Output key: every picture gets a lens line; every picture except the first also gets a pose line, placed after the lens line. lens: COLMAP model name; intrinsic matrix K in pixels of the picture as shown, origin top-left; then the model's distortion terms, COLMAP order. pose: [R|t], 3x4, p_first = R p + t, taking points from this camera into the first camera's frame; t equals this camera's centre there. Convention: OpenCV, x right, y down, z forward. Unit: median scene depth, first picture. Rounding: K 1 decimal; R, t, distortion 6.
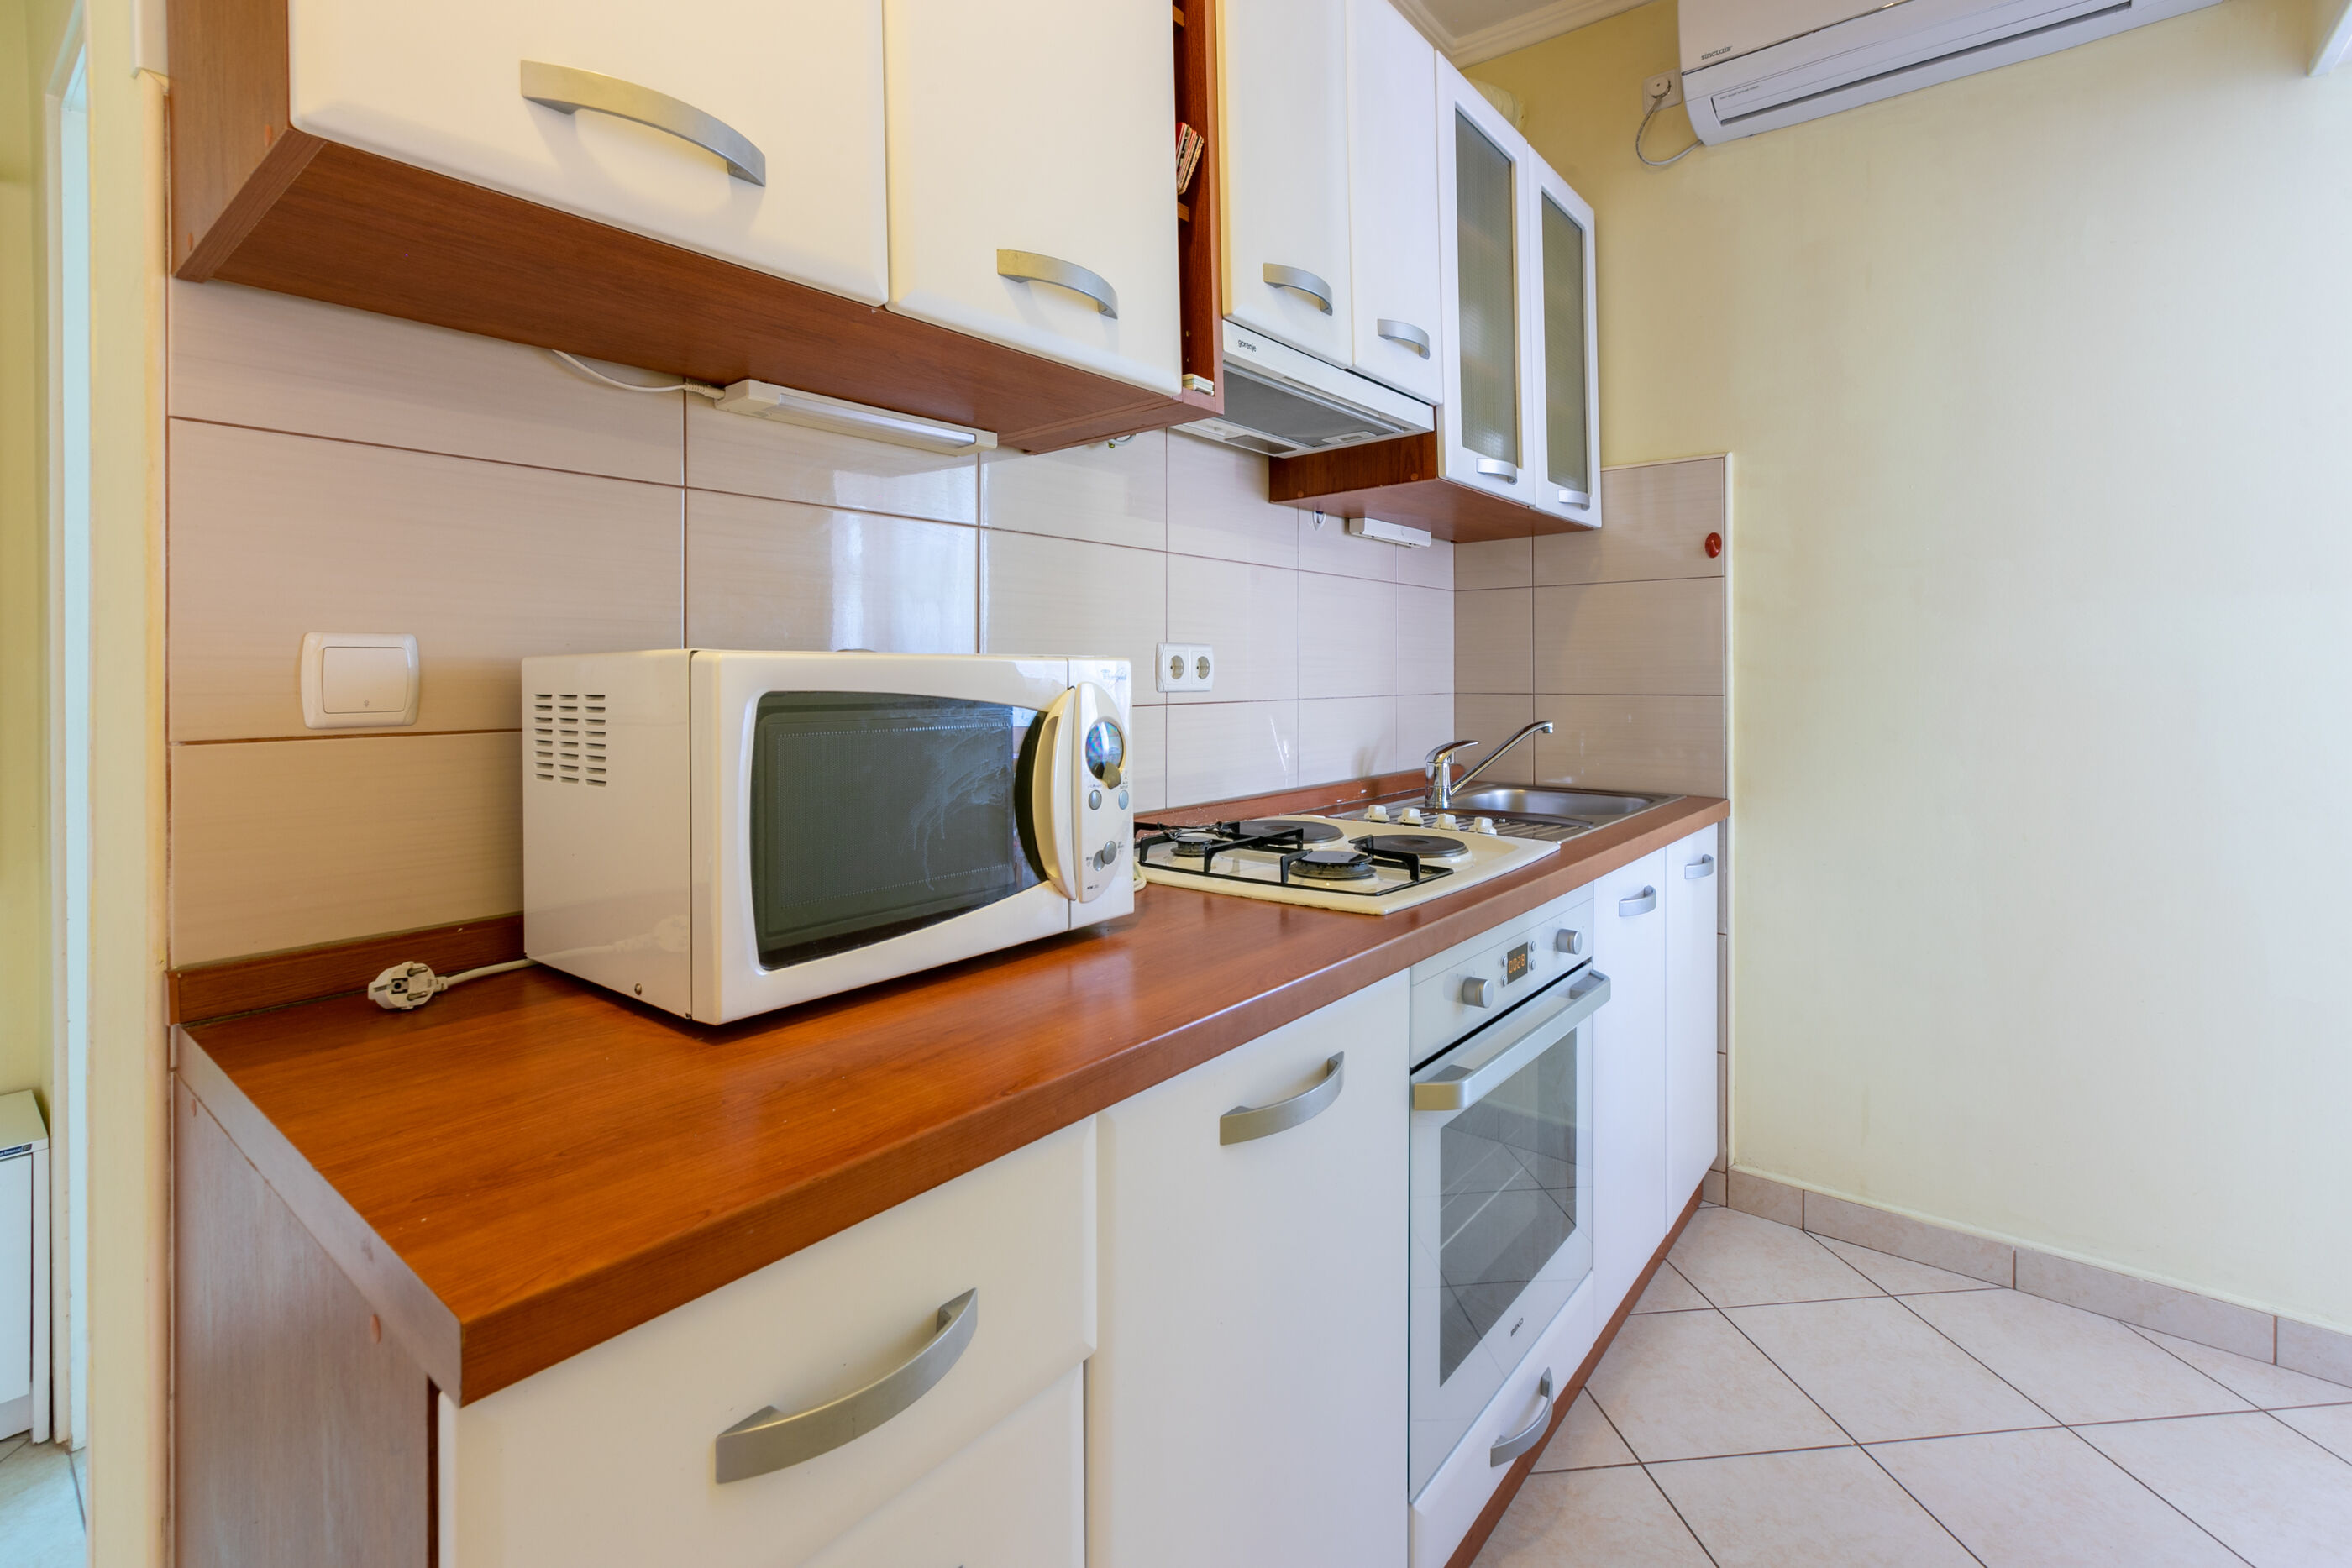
lens RADIAL K [[1061.8, 0, 1179.6], [0, 1061.8, 676.1], [0, 0, 1]] dist [0.017740, -0.000202]
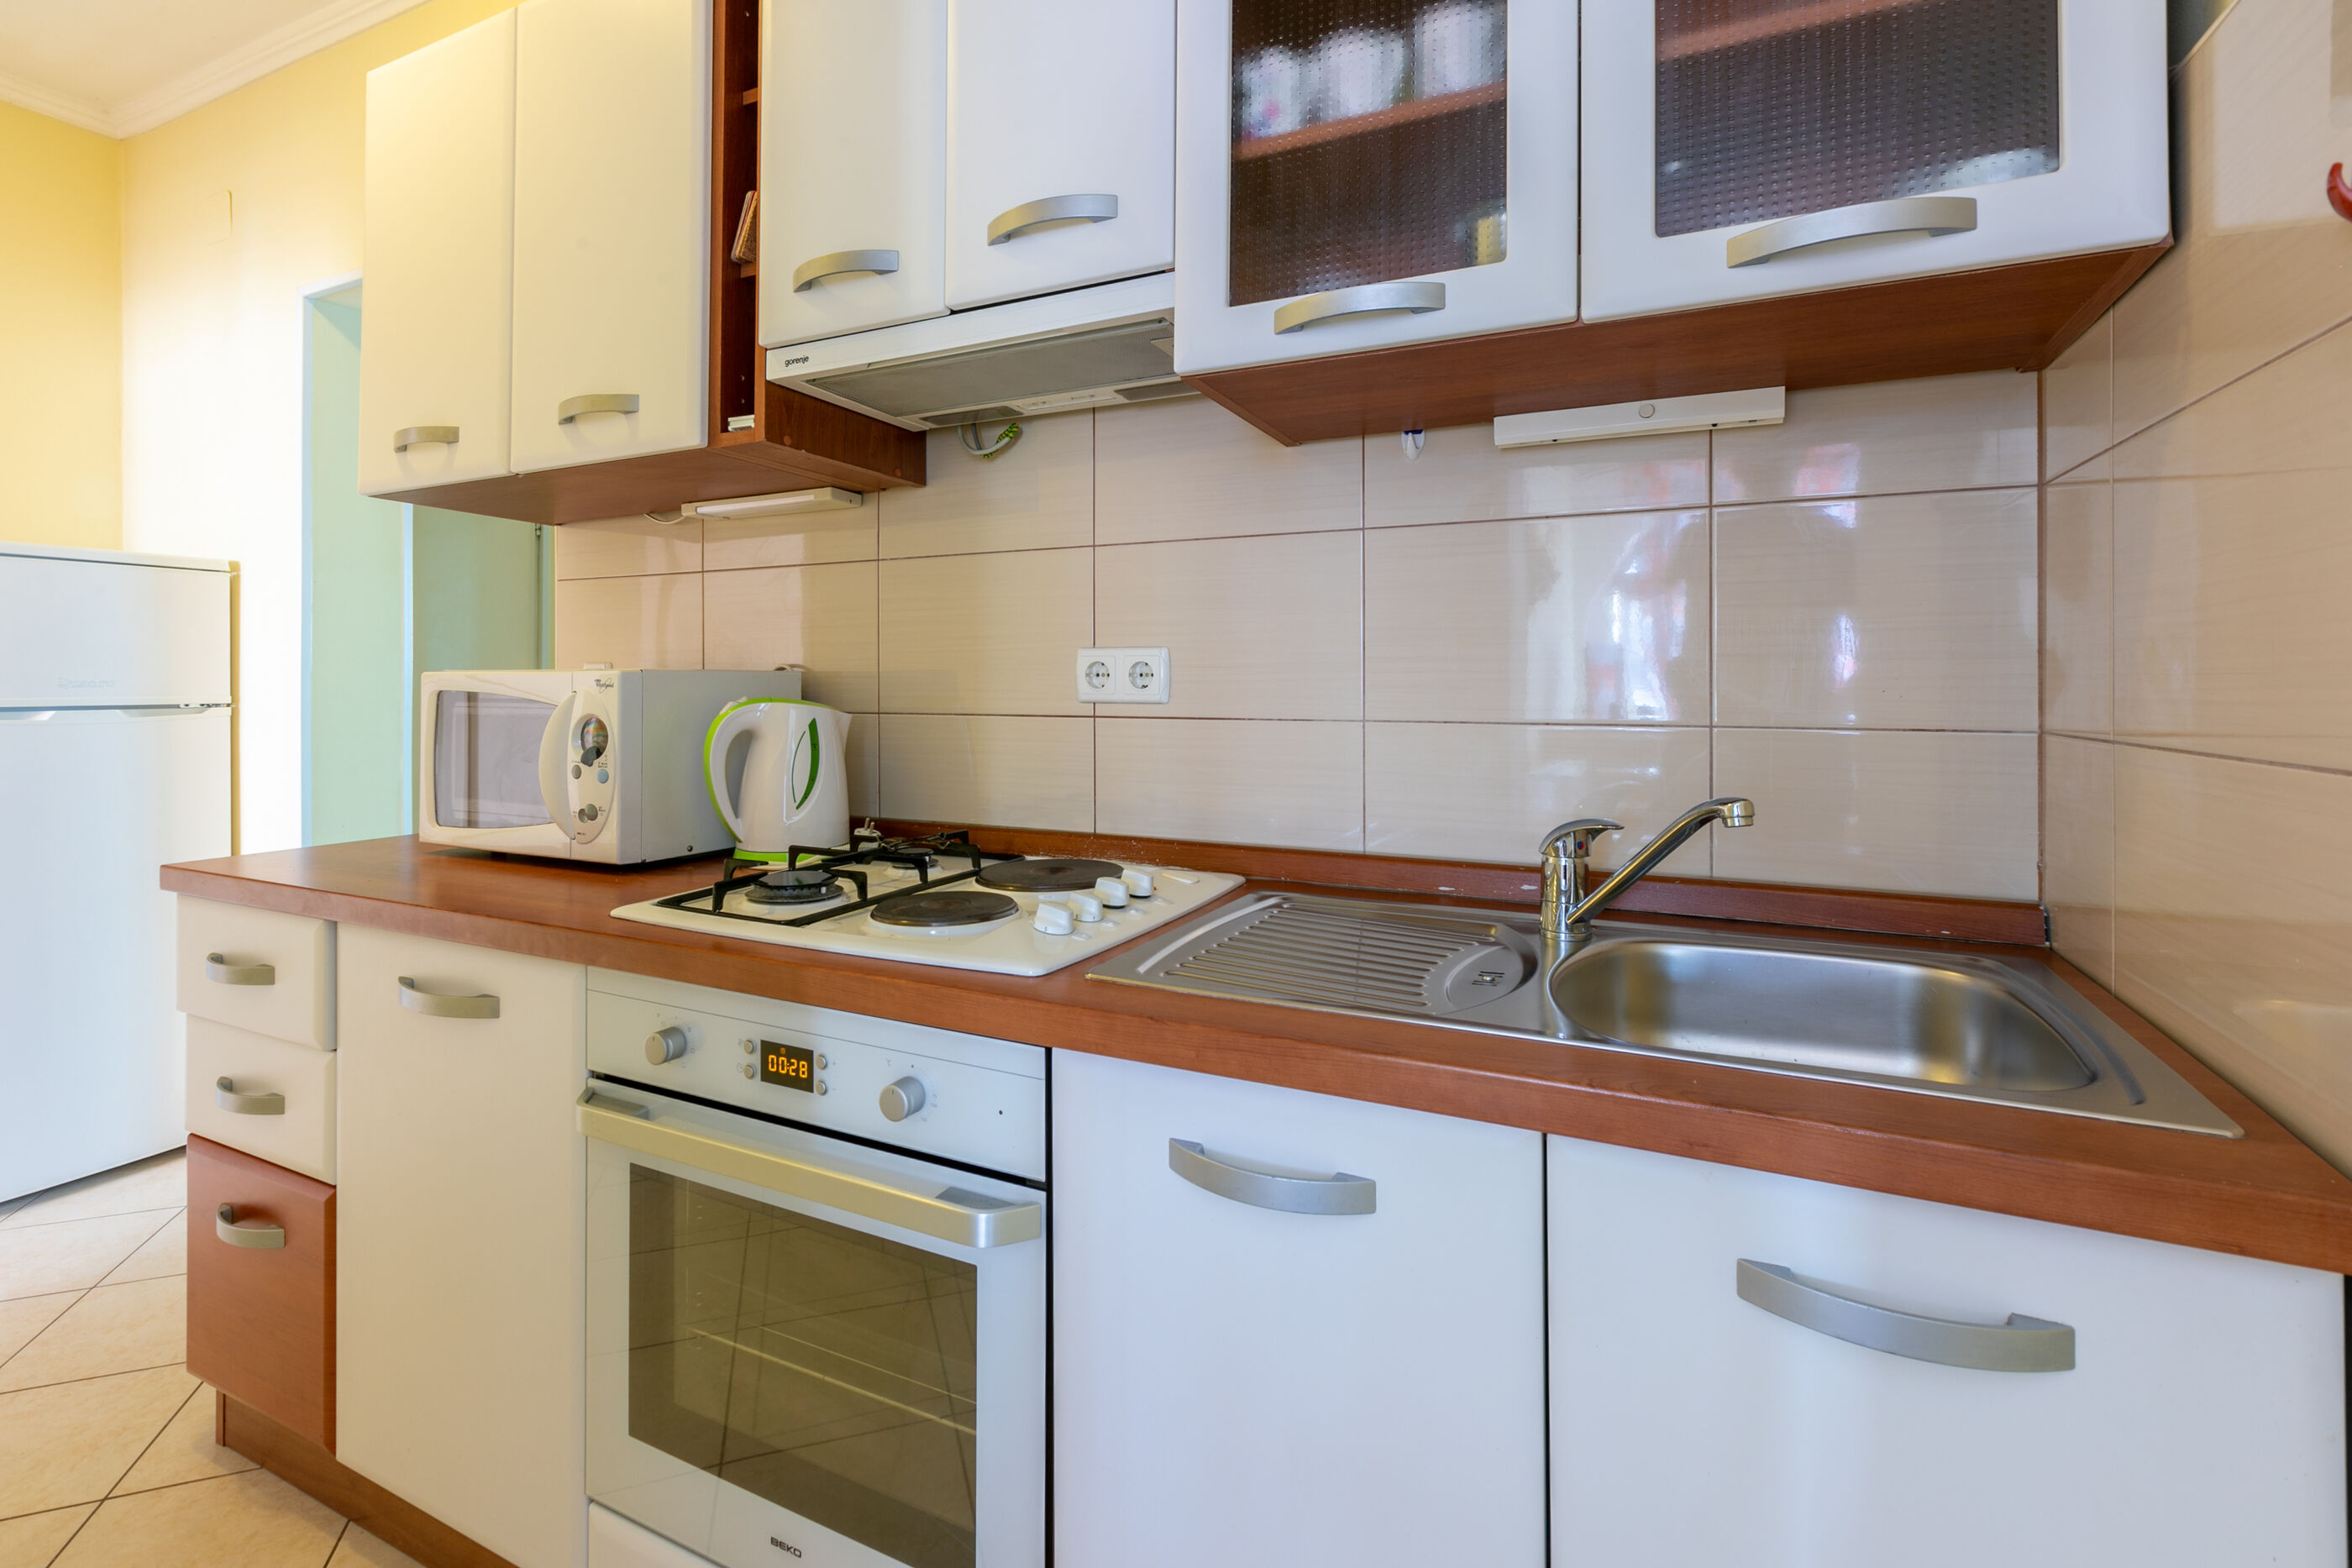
lens RADIAL K [[1061.8, 0, 1179.6], [0, 1061.8, 676.1], [0, 0, 1]] dist [0.017740, -0.000202]
pose [[0.225768, -0.005549, -0.974165, 0.885941], [-0.004525, 0.999967, -0.006745, -0.001451], [0.974171, 0.005930, 0.225736, 0.873892]]
